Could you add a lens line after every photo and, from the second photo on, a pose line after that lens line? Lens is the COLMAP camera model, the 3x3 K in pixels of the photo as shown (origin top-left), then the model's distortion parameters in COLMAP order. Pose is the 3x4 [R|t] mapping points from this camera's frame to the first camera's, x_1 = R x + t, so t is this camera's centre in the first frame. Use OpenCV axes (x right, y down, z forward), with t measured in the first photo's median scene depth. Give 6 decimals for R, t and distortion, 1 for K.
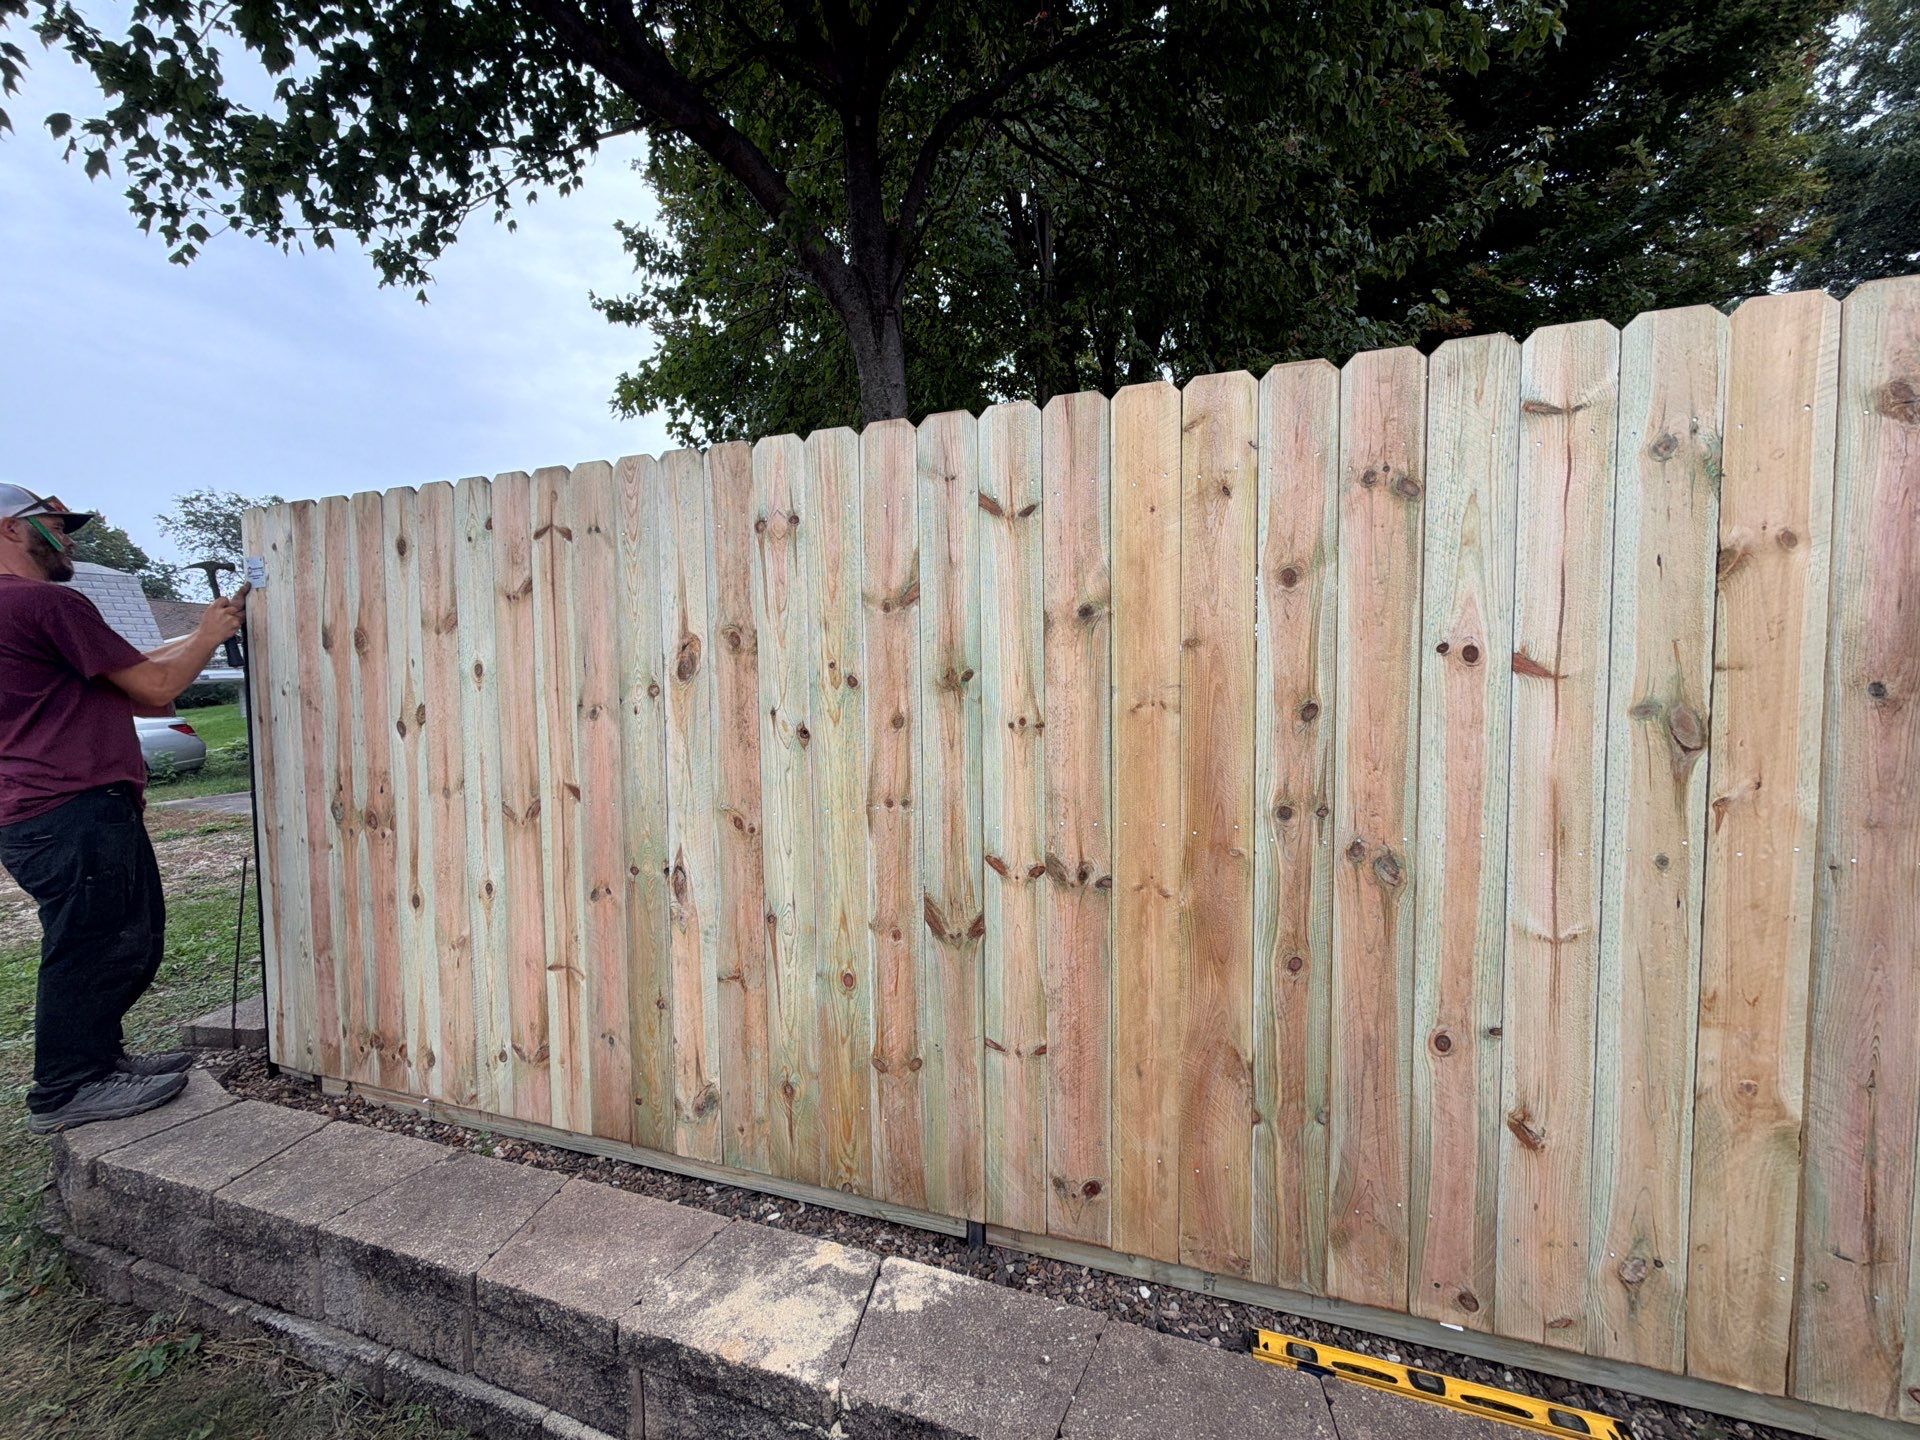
lens RADIAL K [[749.8, 0, 960.0], [0, 749.8, 721.4], [0, 0, 1]] dist [0.000927, -0.000503]
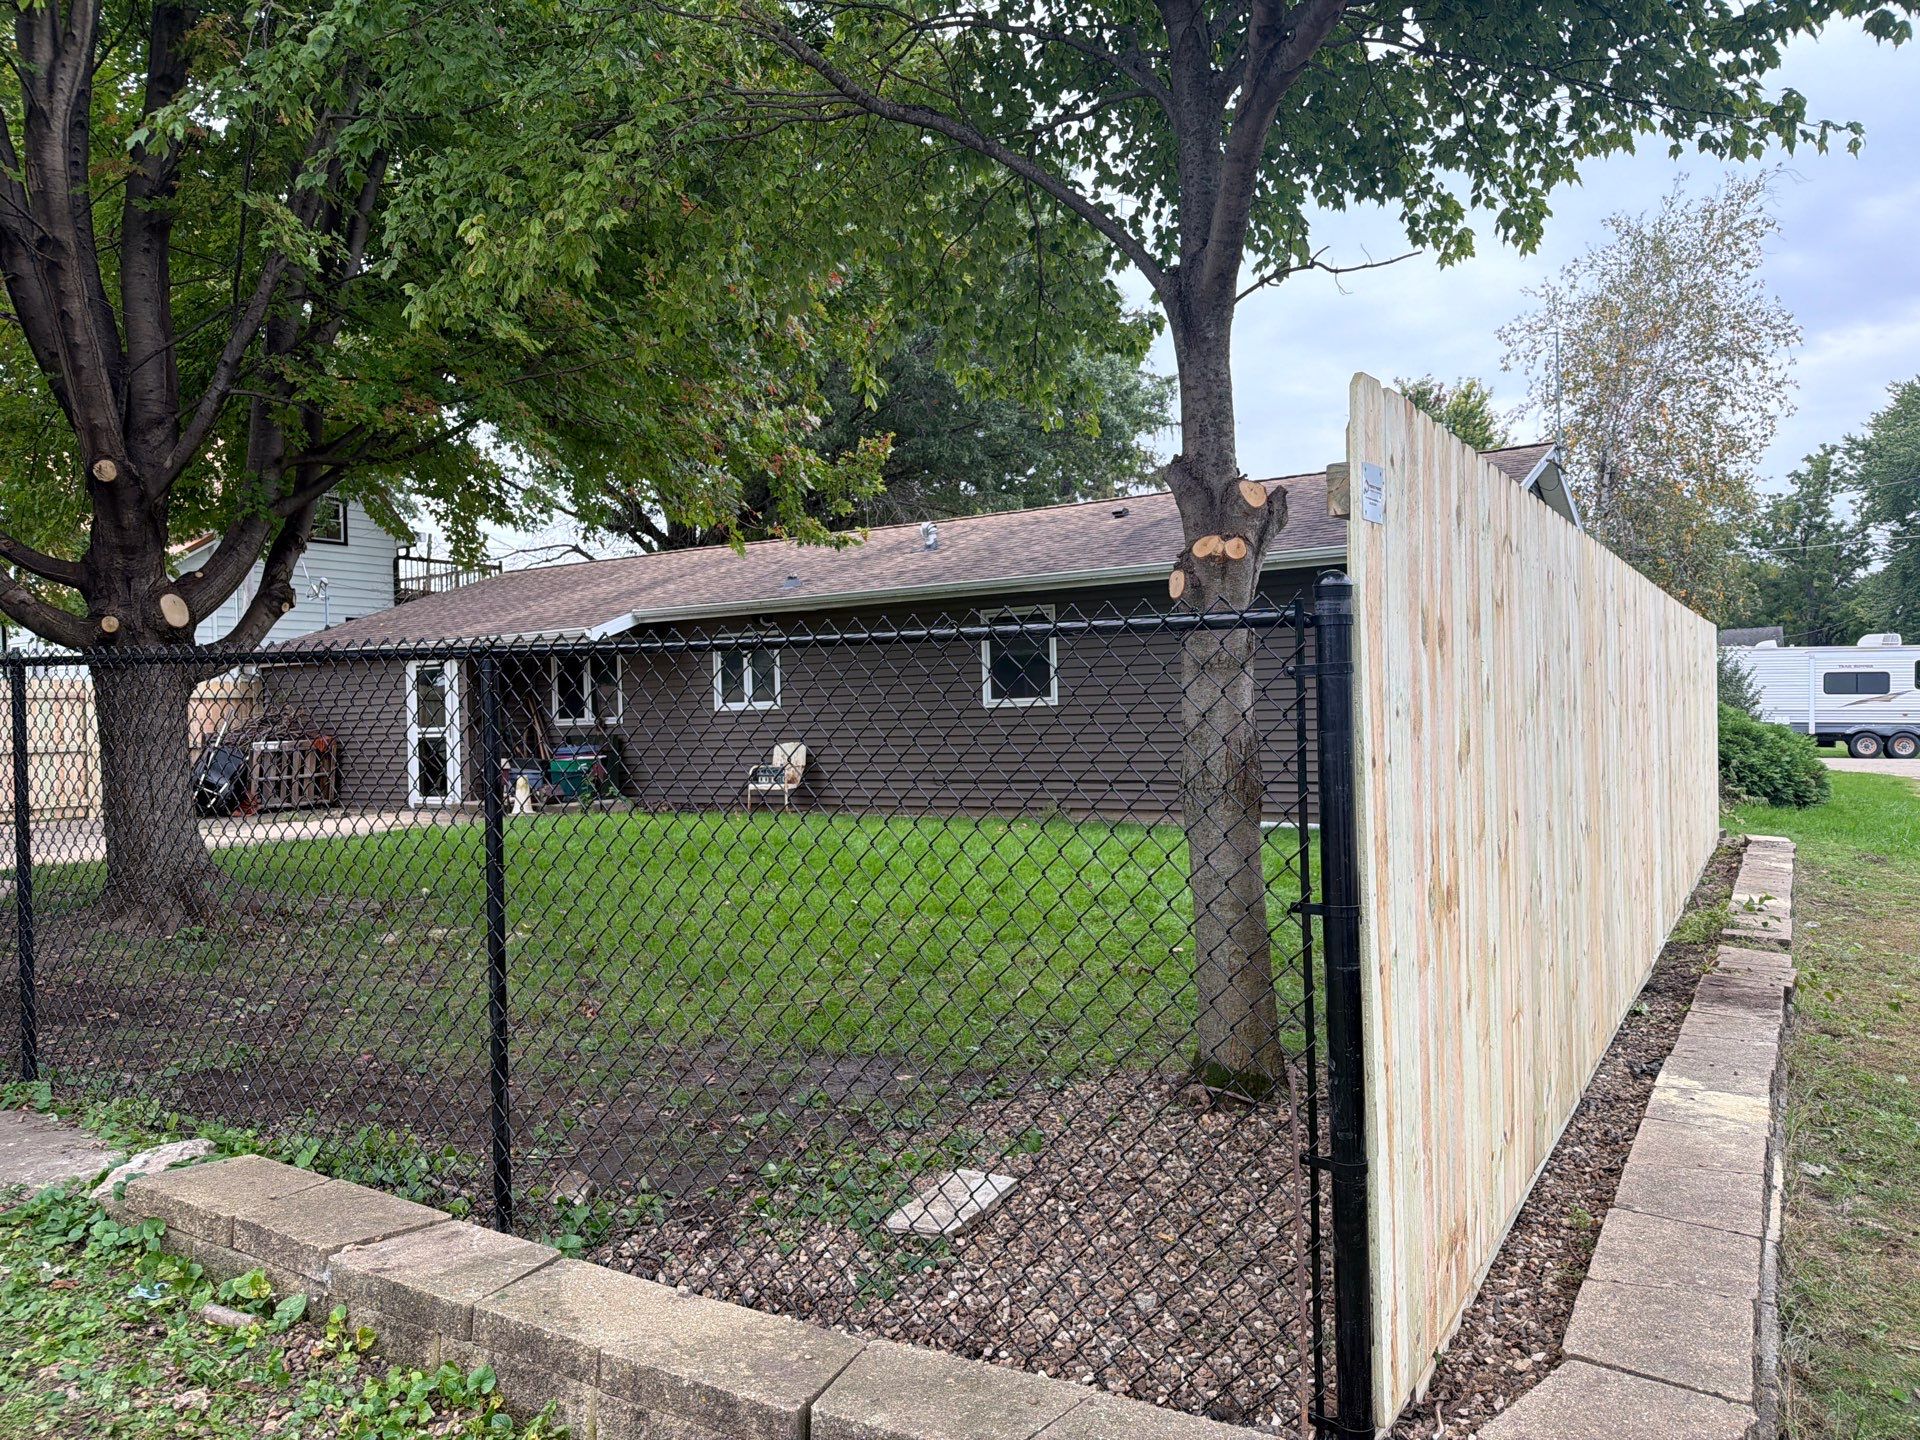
lens RADIAL K [[1333.4, 0, 951.5], [0, 1333.4, 720.3], [0, 0, 1]] dist [0.017330, -0.023823]
pose [[0.243574, 0.007011, 0.969857, -3.074647], [0.067033, 0.997461, -0.024045, -0.045384], [-0.967563, 0.070869, 0.242485, 1.683225]]
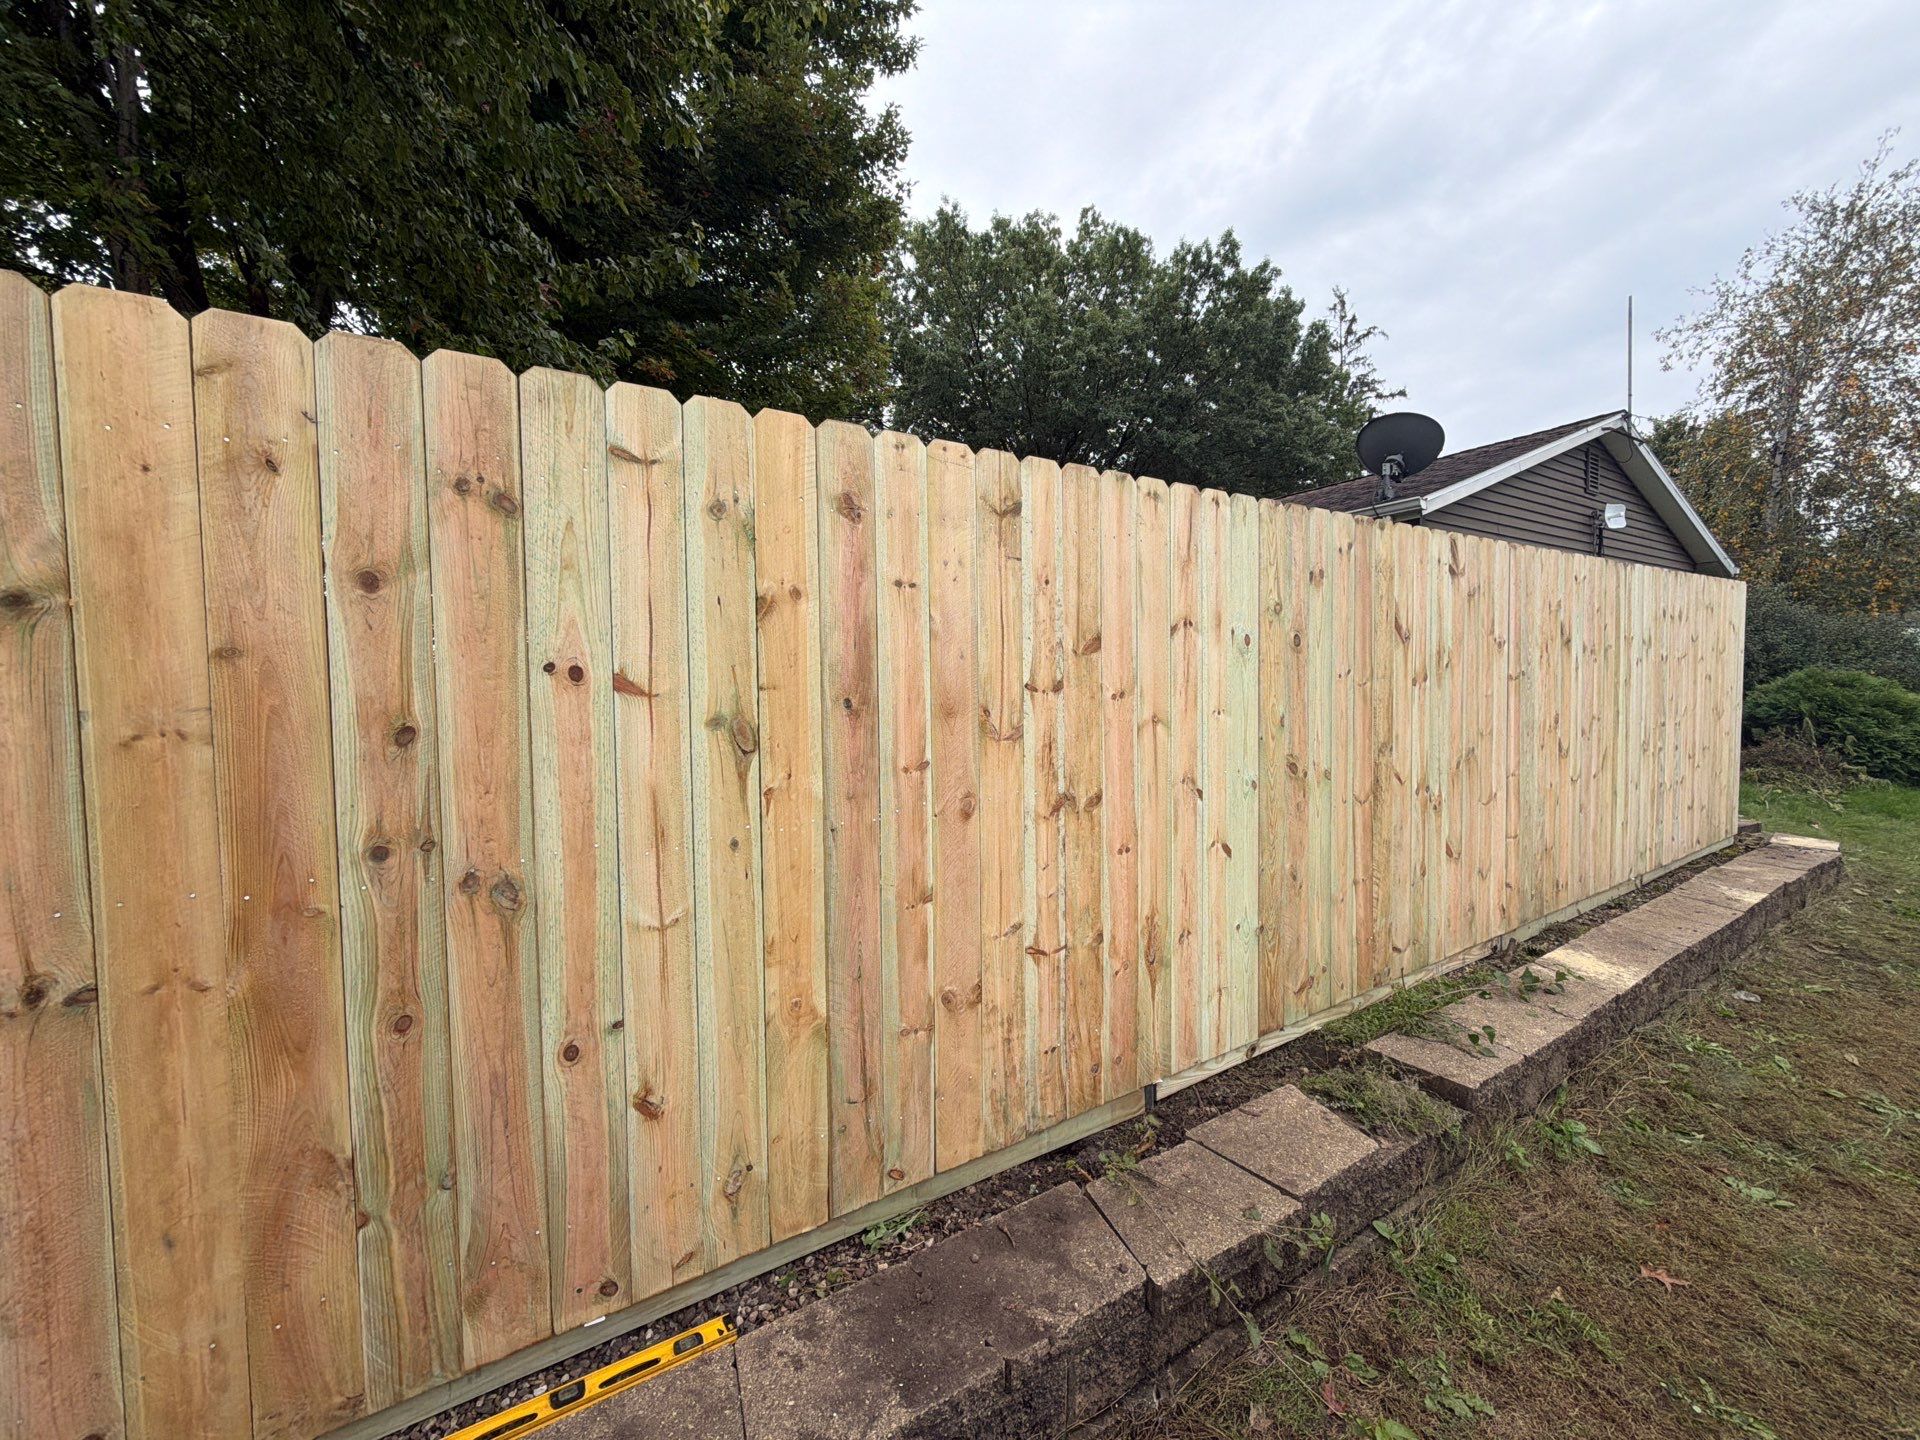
lens RADIAL K [[751.2, 0, 960.9], [0, 751.2, 723.6], [0, 0, 1]] dist [-0.001291, 0.000103]
pose [[0.634351, -0.034900, 0.772257, 0.188188], [0.046863, 0.998879, 0.006647, -0.002034], [-0.771623, 0.031974, 0.635276, -0.069753]]
